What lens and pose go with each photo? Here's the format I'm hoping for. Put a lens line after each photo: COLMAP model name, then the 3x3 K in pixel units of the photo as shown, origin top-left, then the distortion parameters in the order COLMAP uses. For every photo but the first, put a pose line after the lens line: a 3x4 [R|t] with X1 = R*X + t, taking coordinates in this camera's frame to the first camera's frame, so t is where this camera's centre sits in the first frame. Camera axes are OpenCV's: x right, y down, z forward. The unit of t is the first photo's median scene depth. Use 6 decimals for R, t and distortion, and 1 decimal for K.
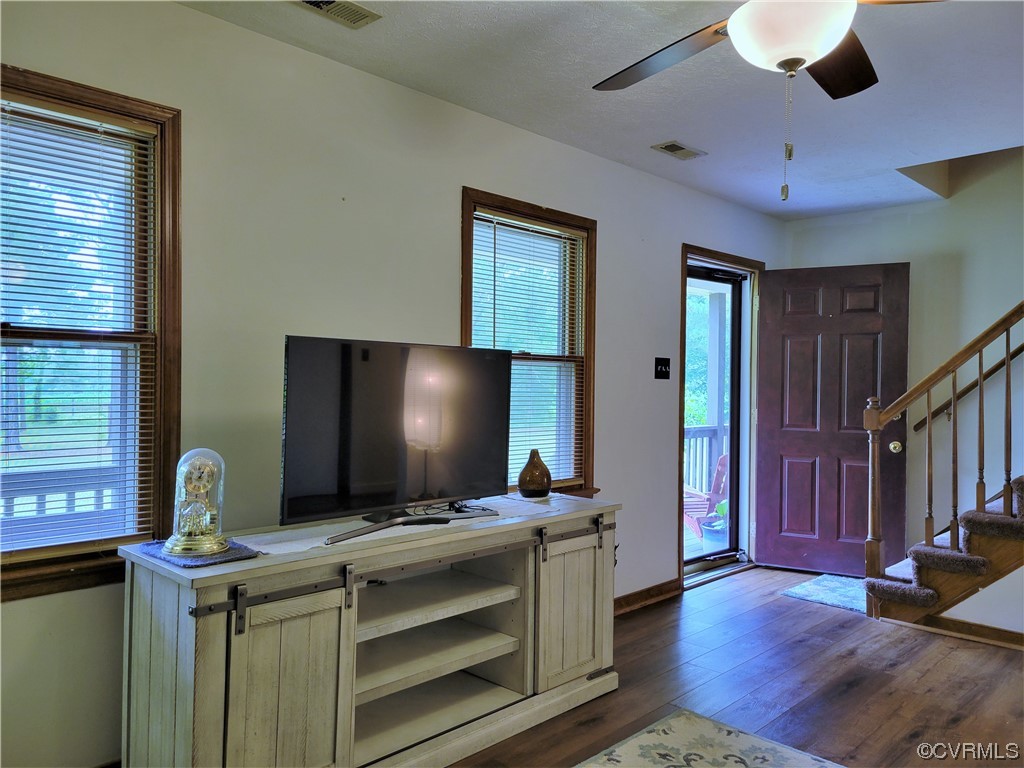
lens RADIAL K [[763.8, 0, 516.6], [0, 763.8, 384.8], [0, 0, 1]] dist [0.060988, -0.043351]
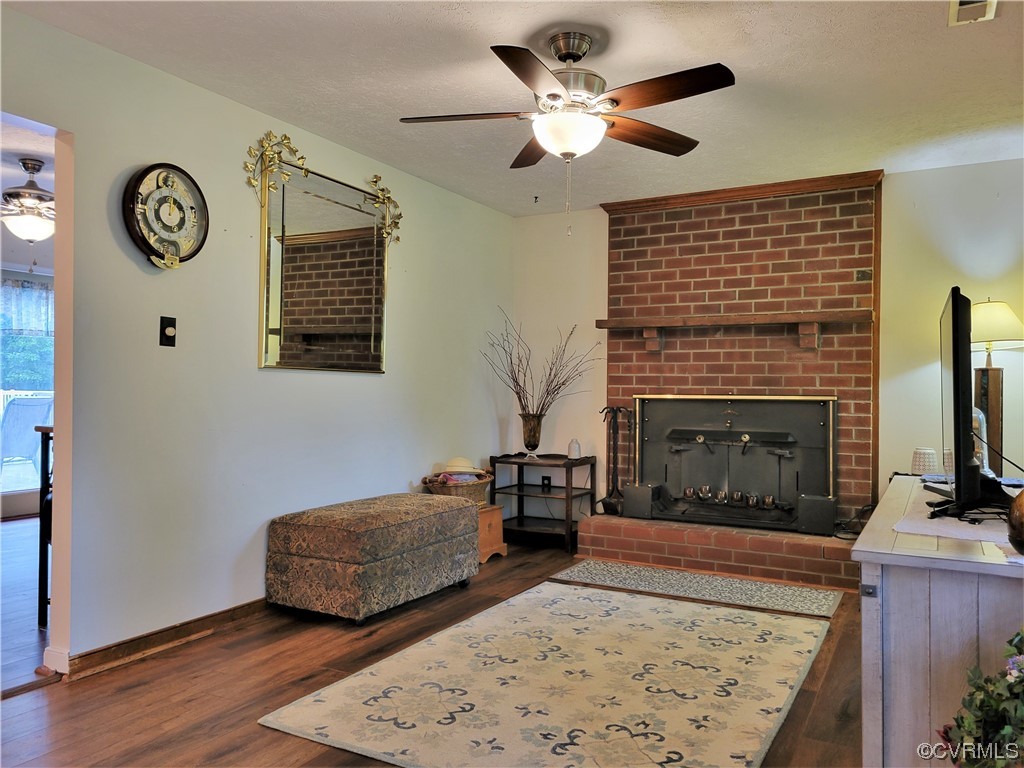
lens RADIAL K [[763.8, 0, 516.6], [0, 763.8, 384.8], [0, 0, 1]] dist [0.060988, -0.043351]
pose [[-0.964346, -0.020946, -0.263813, 0.621566], [-0.018990, 0.999770, -0.009964, 0.062846], [0.263961, -0.004599, -0.964522, 1.794395]]
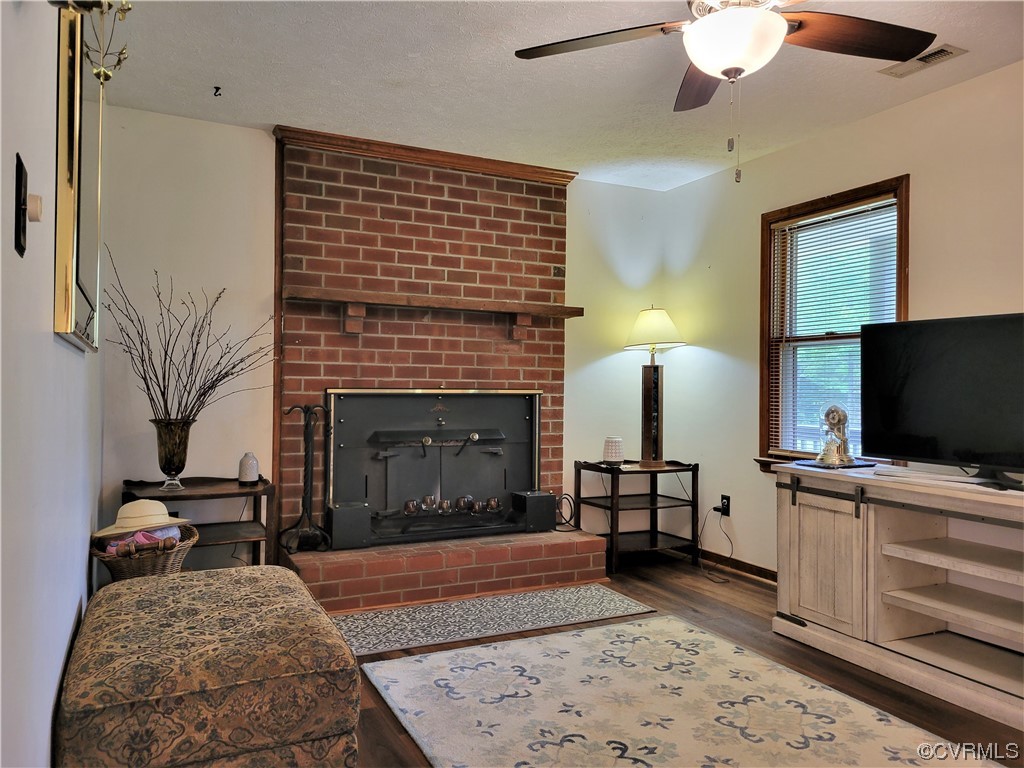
lens RADIAL K [[763.8, 0, 516.6], [0, 763.8, 384.8], [0, 0, 1]] dist [0.060988, -0.043351]
pose [[-0.342135, -0.014806, -0.939534, 1.132606], [-0.015241, 0.999832, -0.010206, 0.064787], [0.939527, 0.010828, -0.342303, 0.780180]]
